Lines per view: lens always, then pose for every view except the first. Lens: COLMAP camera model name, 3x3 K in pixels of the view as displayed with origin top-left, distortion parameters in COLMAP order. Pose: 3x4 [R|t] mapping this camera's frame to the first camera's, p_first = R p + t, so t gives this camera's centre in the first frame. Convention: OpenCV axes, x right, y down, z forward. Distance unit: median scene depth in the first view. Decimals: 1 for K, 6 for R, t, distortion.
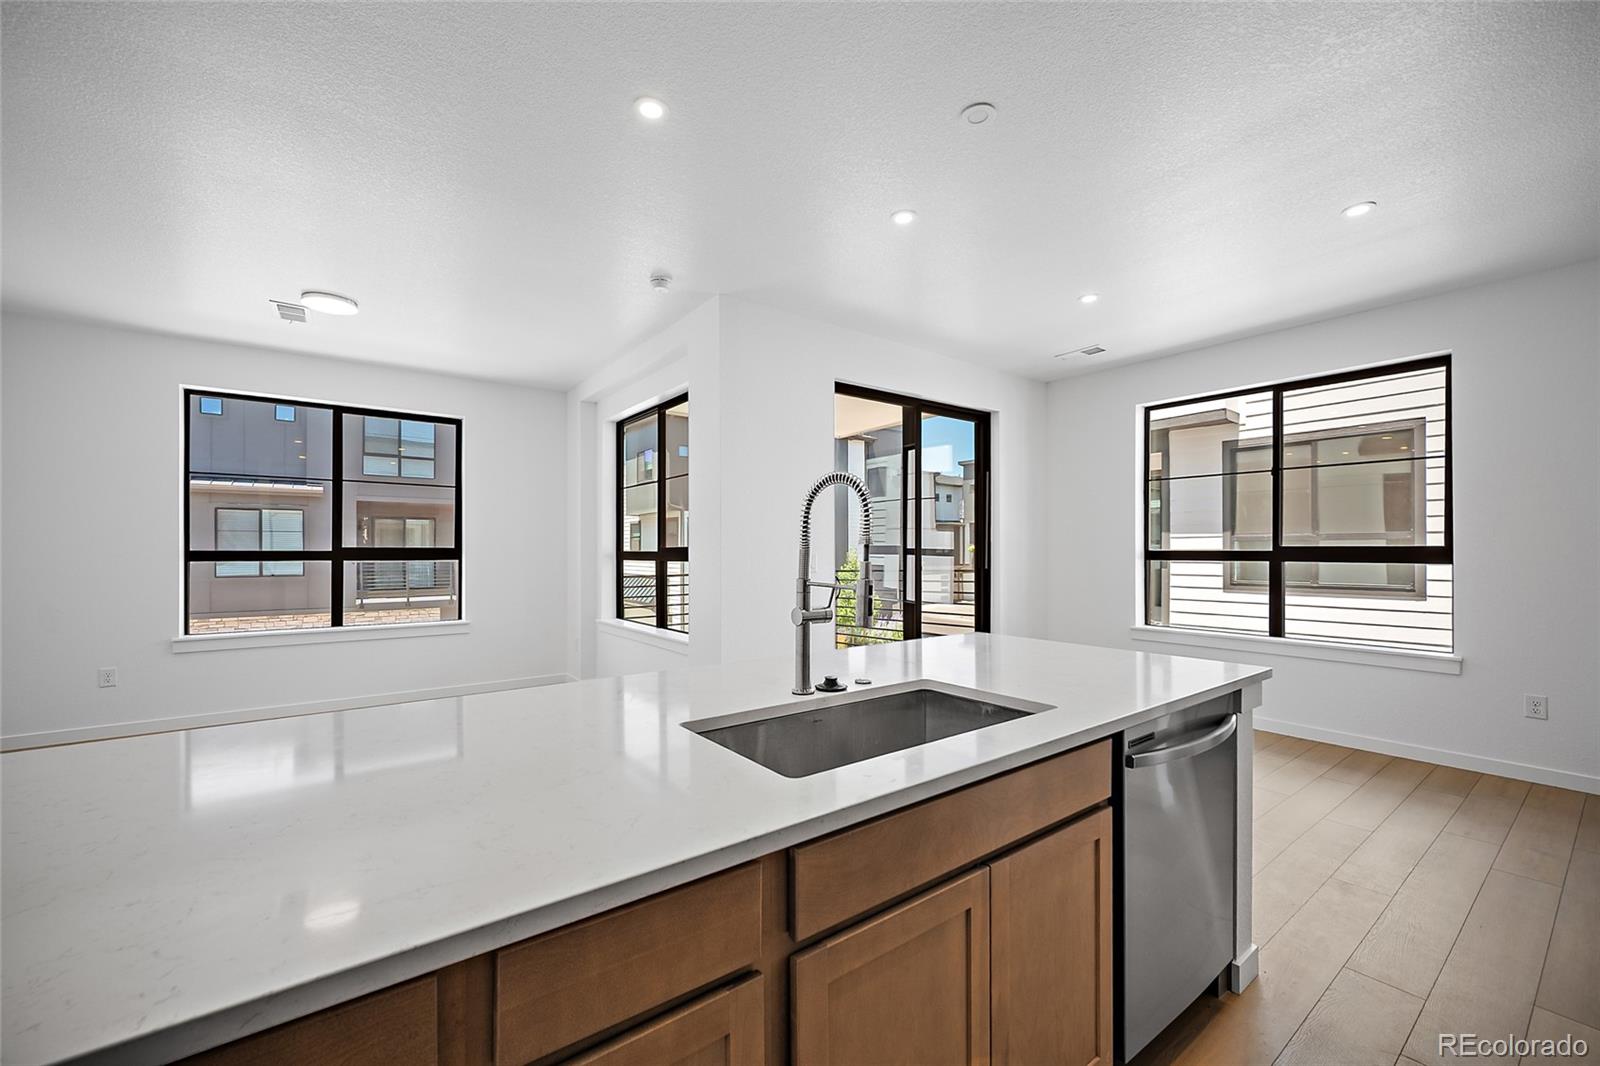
lens RADIAL K [[639.0, 0, 797.7], [0, 639.0, 550.2], [0, 0, 1]] dist [0.001258, 0.000115]
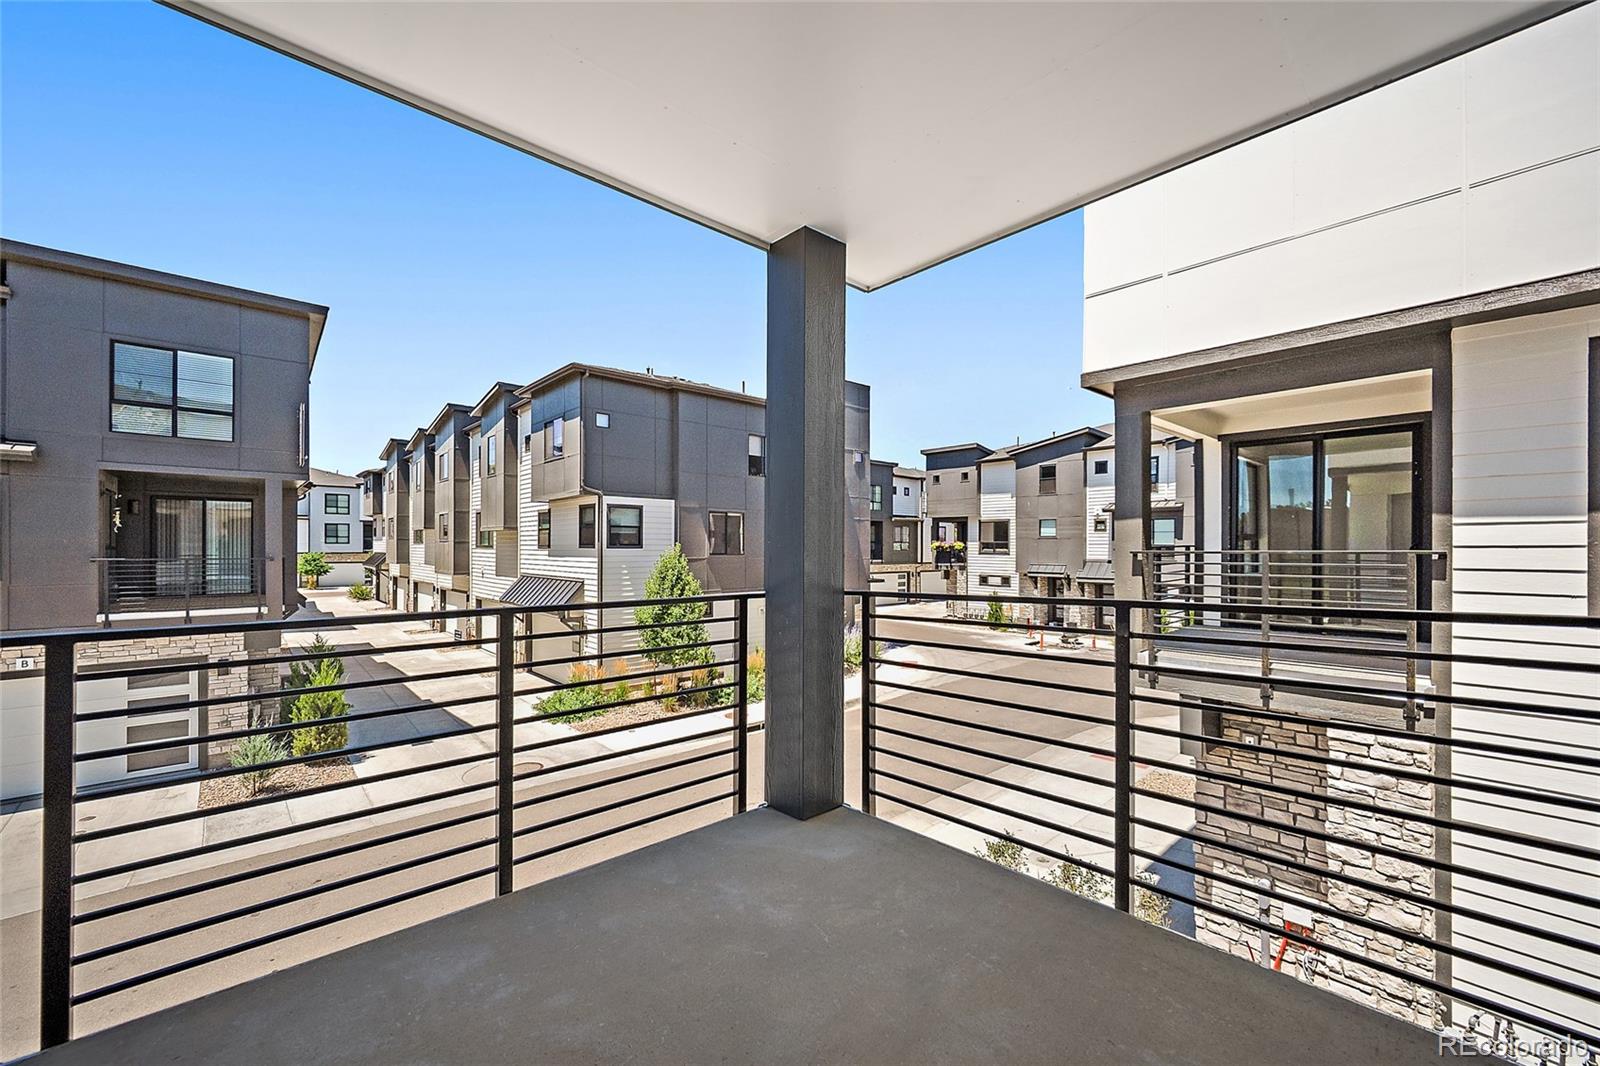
lens RADIAL K [[646.7, 0, 801.2], [0, 646.7, 541.7], [0, 0, 1]] dist [0.002568, 0.000357]
pose [[0.995549, 0.005990, 0.094056, -0.040010], [-0.005218, 0.999951, -0.008451, 0.004908], [-0.094102, 0.007923, 0.995531, 0.862268]]
